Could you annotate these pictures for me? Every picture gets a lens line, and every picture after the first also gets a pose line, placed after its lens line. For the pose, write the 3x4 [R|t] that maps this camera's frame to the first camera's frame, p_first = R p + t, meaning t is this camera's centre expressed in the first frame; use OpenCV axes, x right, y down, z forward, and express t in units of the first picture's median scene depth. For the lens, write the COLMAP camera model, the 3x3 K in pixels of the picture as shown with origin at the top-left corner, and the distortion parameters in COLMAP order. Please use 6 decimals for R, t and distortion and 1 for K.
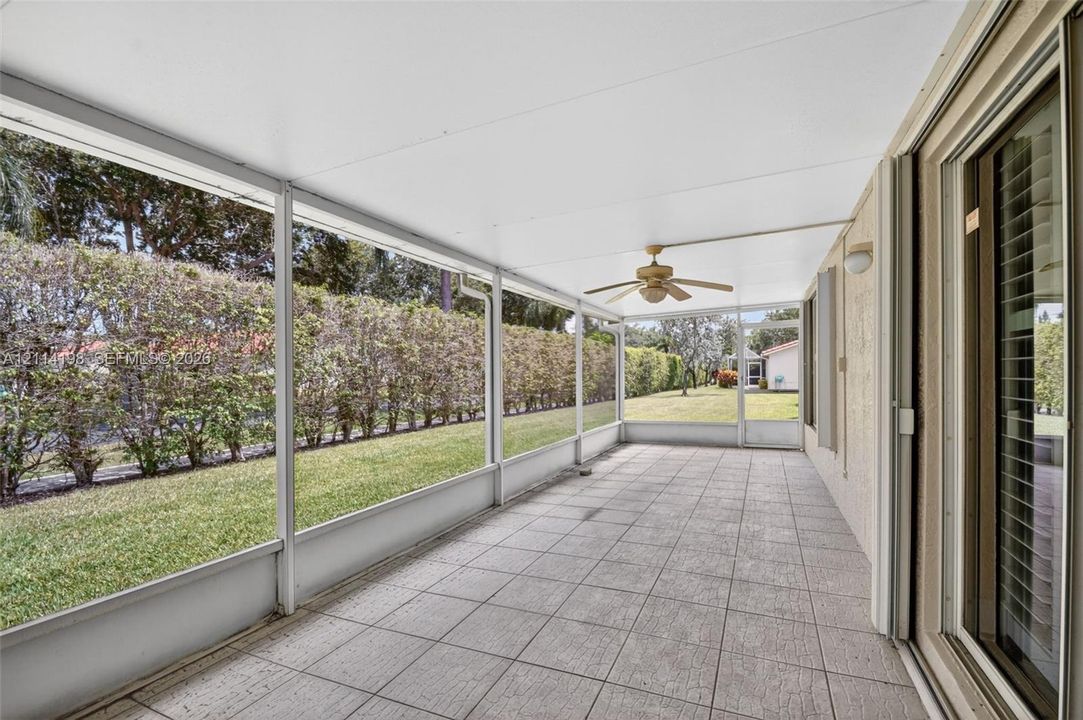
lens RADIAL K [[484.2, 0, 546.9], [0, 484.2, 367.6], [0, 0, 1]] dist [-0.003818, -0.007314]
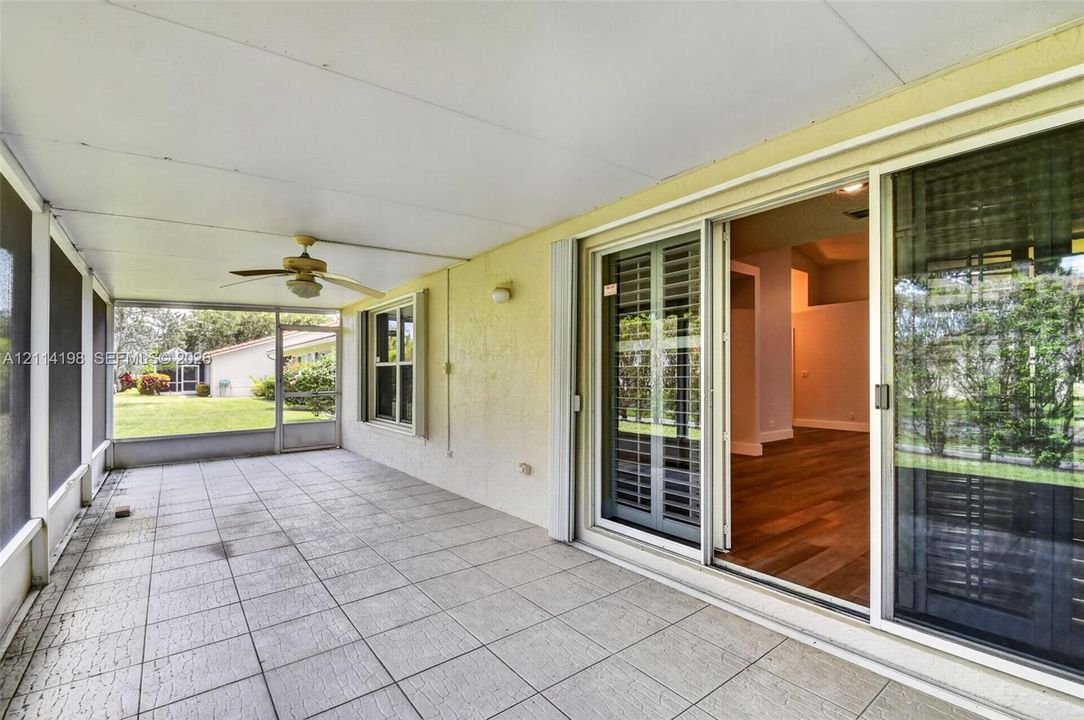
lens RADIAL K [[484.6, 0, 551.1], [0, 484.6, 366.3], [0, 0, 1]] dist [-0.003818, -0.007314]
pose [[0.465935, 0.020646, 0.884578, -0.371468], [-0.010287, 0.999787, -0.017917, 0.008438], [-0.884759, -0.000751, 0.466048, 0.154045]]
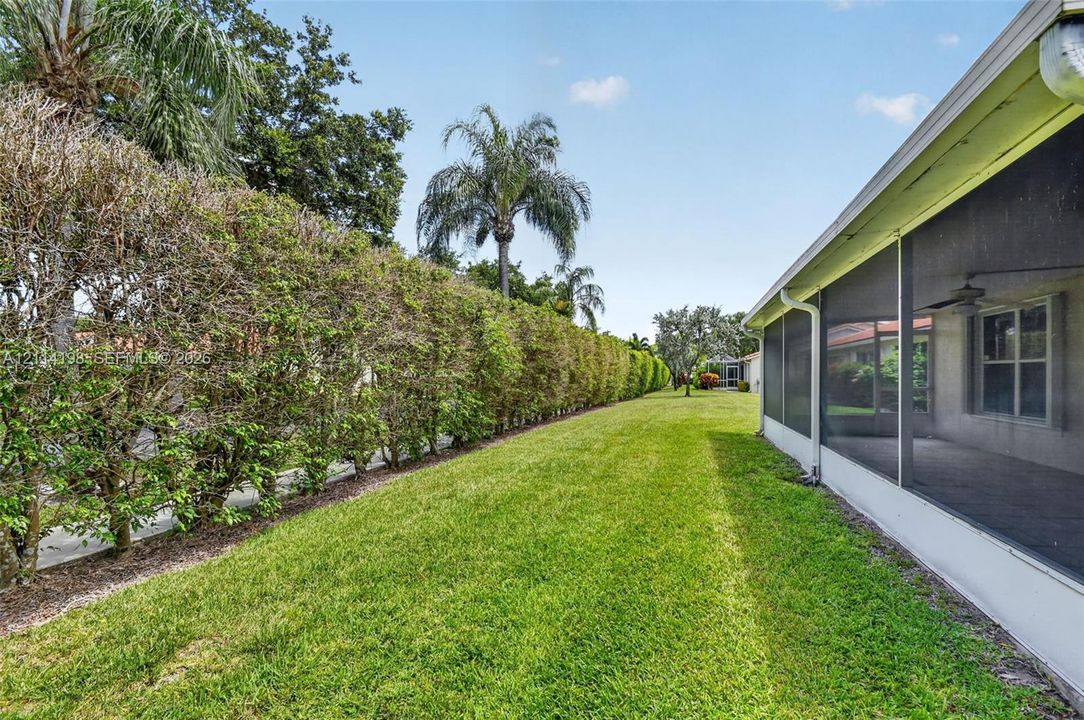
lens RADIAL K [[484.6, 0, 571.4], [0, 484.6, 379.7], [0, 0, 1]] dist [-0.003818, -0.007314]
pose [[0.986893, 0.007483, 0.161201, -1.050370], [-0.010789, 0.999749, 0.019642, 0.024643], [-0.161014, -0.021123, 0.986726, -0.124194]]
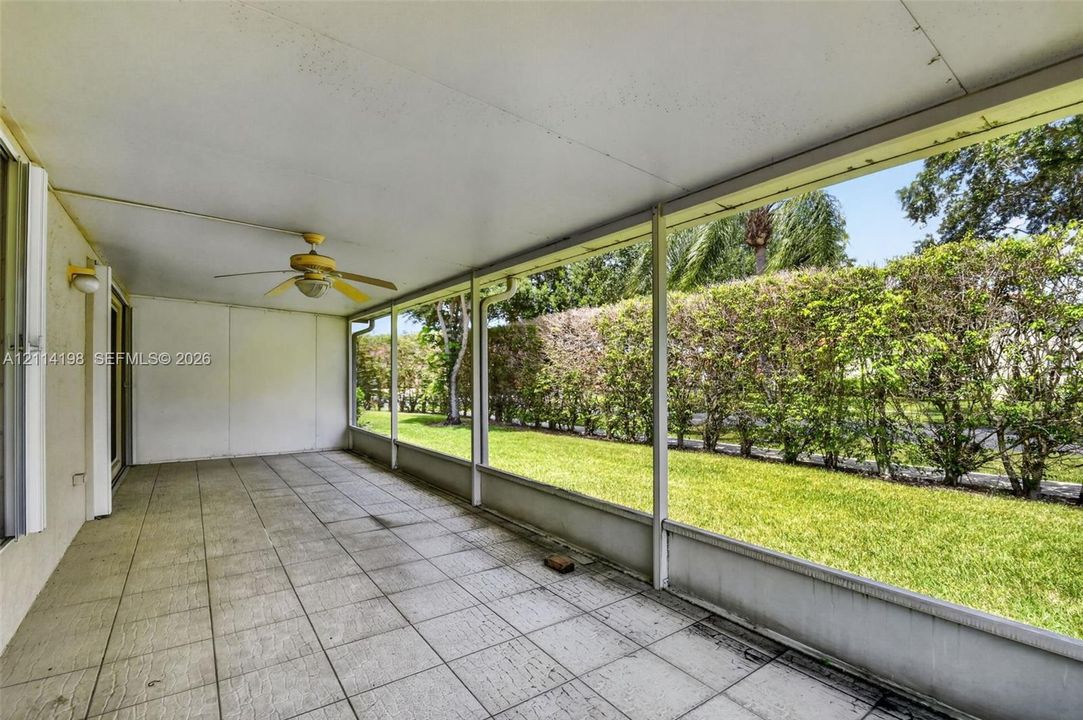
lens RADIAL K [[484.2, 0, 549.5], [0, 484.2, 370.5], [0, 0, 1]] dist [-0.003818, -0.007314]
pose [[-0.488666, -0.000371, -0.872471, 0.781556], [0.016391, 0.999820, -0.009606, 0.016314], [0.872317, -0.018995, -0.488571, 1.801632]]
